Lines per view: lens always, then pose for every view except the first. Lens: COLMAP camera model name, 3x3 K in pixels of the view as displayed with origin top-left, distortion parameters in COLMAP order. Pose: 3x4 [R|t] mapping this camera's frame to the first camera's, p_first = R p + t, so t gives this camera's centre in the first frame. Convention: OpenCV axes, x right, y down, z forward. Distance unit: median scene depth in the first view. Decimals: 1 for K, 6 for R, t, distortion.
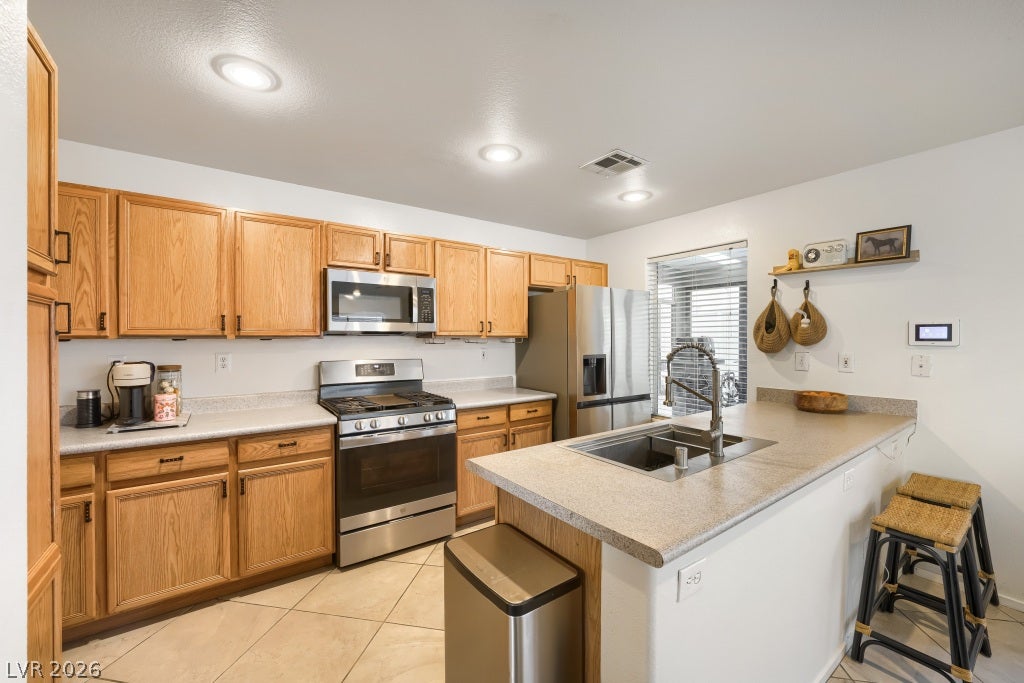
lens RADIAL K [[401.9, 0, 509.9], [0, 401.9, 341.0], [0, 0, 1]] dist [0.000813, 0.000378]
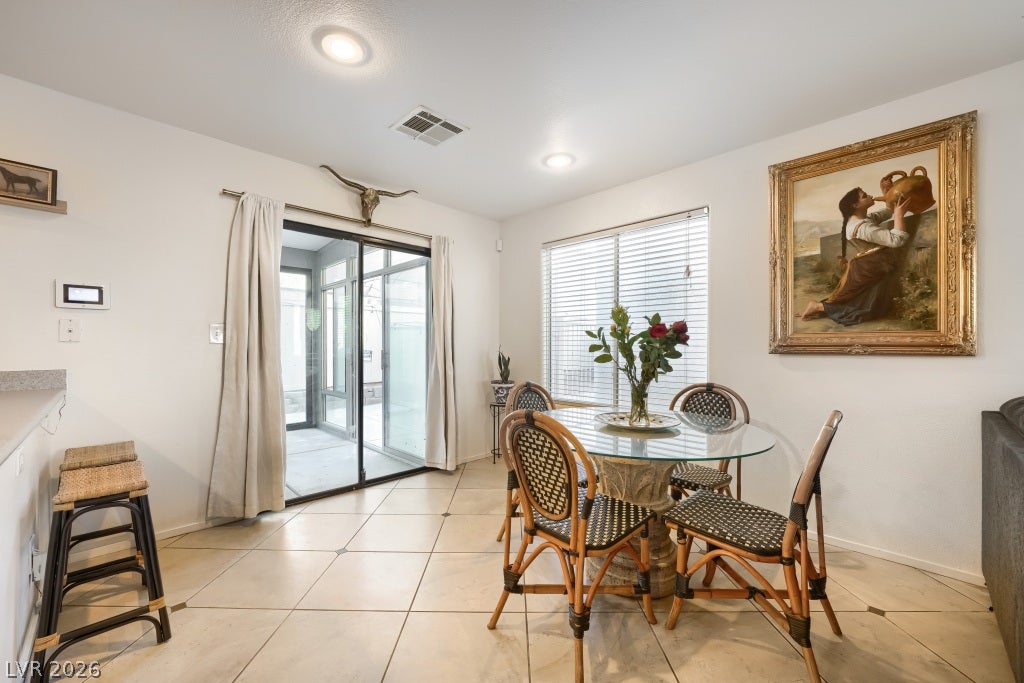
lens RADIAL K [[401.9, 0, 512.9], [0, 401.9, 346.9], [0, 0, 1]] dist [0.000813, 0.000378]
pose [[-0.161329, -0.002280, 0.986898, -0.031735], [0.006931, 0.999970, 0.003443, 0.097222], [-0.986876, 0.007396, -0.161308, 0.154649]]
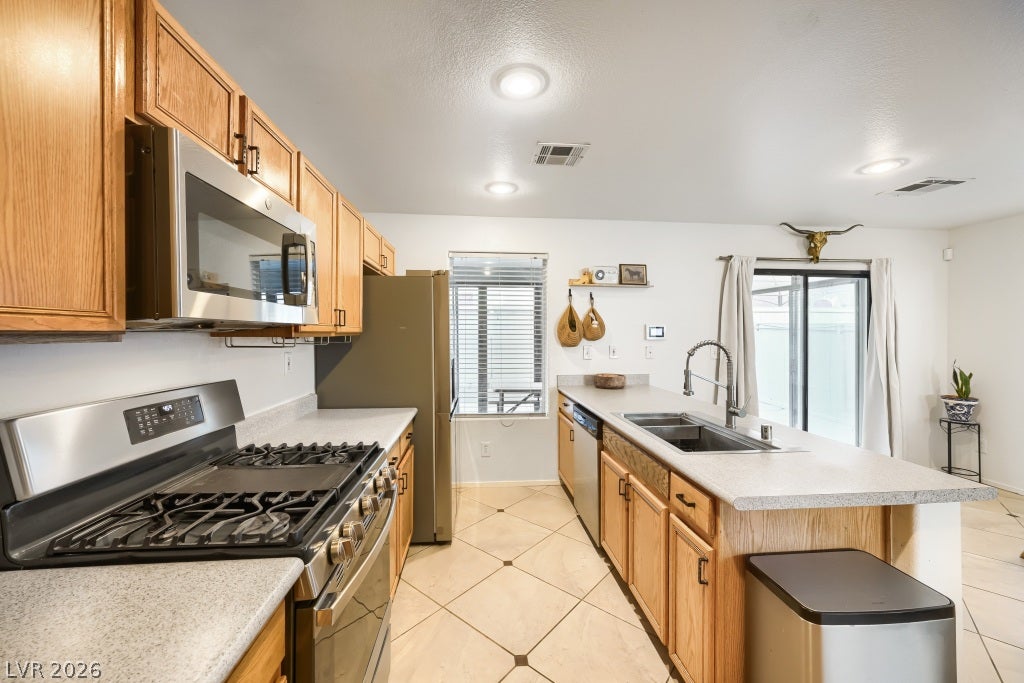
lens RADIAL K [[401.9, 0, 507.0], [0, 401.9, 331.8], [0, 0, 1]] dist [0.000813, 0.000378]
pose [[0.505226, 0.004734, 0.862974, -0.640688], [0.007115, 0.999928, -0.009651, -0.008660], [-0.862958, 0.011016, 0.505156, 0.645614]]
